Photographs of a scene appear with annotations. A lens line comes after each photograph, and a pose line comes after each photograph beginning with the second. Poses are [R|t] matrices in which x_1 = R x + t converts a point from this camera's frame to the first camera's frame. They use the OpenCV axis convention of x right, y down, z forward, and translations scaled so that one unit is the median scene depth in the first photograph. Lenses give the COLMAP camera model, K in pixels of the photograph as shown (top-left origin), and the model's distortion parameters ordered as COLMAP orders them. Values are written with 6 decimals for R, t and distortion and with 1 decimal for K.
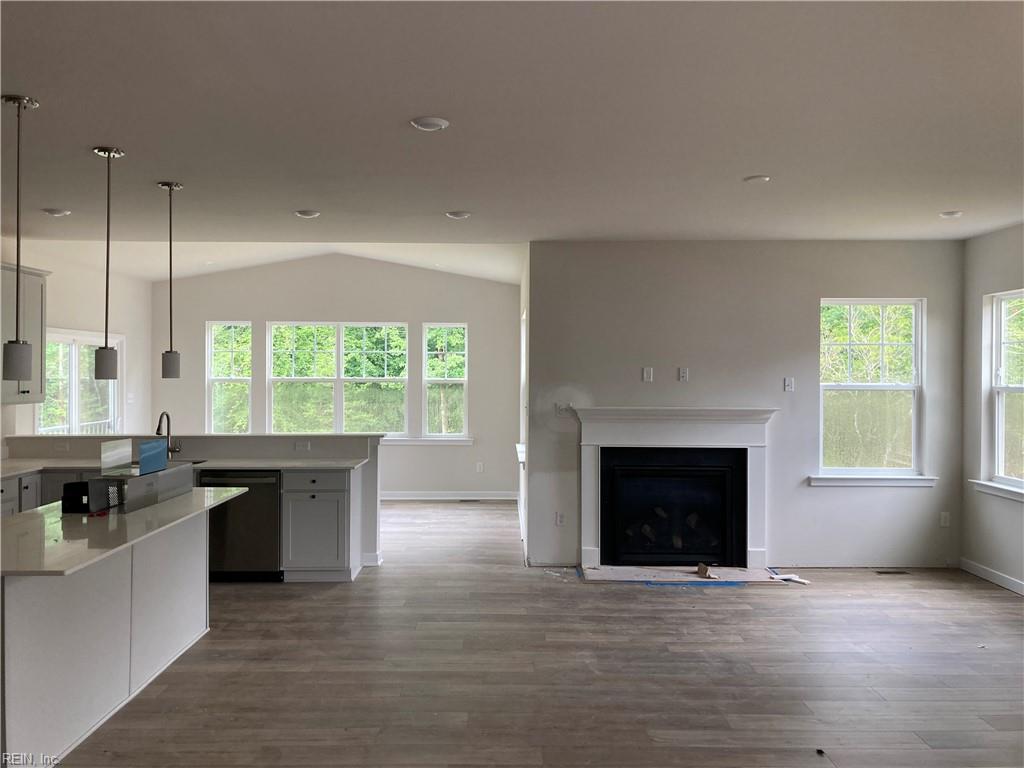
lens RADIAL K [[824.4, 0, 512.0], [0, 824.4, 384.0], [0, 0, 1]] dist [-0.004010, 0.000161]
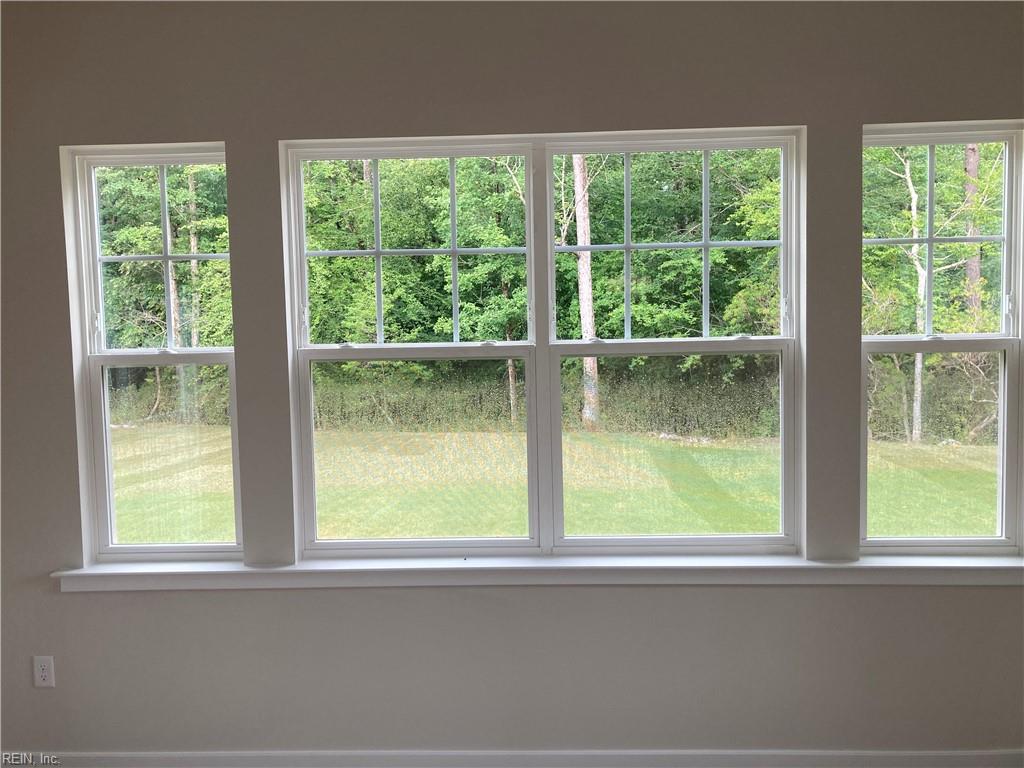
lens RADIAL K [[824.4, 0, 512.0], [0, 824.4, 384.0], [0, 0, 1]] dist [-0.004010, 0.000161]
pose [[0.999146, -0.021257, -0.035444, -0.209876], [0.023855, 0.996932, 0.074546, -0.014058], [0.033750, -0.075327, 0.996588, 0.713473]]
